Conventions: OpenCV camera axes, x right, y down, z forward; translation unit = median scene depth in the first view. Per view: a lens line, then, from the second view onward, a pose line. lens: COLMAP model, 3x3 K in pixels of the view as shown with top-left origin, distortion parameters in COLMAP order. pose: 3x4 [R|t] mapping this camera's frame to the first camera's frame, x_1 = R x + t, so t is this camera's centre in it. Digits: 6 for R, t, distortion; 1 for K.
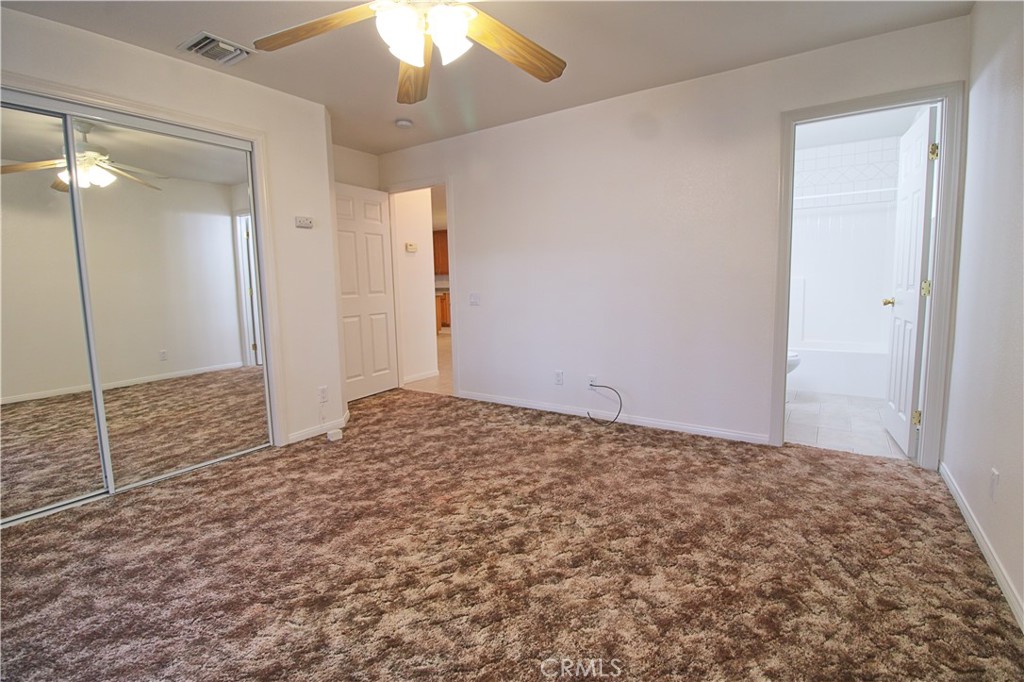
lens RADIAL K [[478.2, 0, 514.3], [0, 478.2, 336.6], [0, 0, 1]] dist [-0.016524, -0.000719]
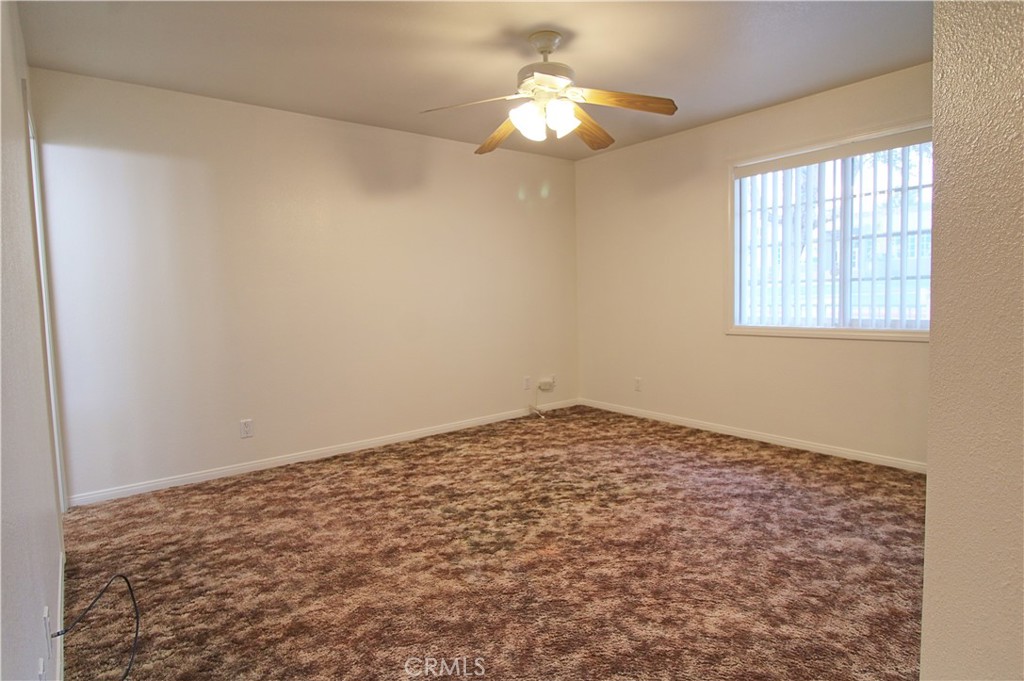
lens RADIAL K [[557.6, 0, 516.4], [0, 557.6, 332.7], [0, 0, 1]] dist [0.003583, -0.009803]
pose [[-0.951805, 0.024400, 0.305731, -0.441022], [0.082020, 0.980774, 0.177072, -0.246268], [-0.295533, 0.193614, -0.935507, 2.010199]]
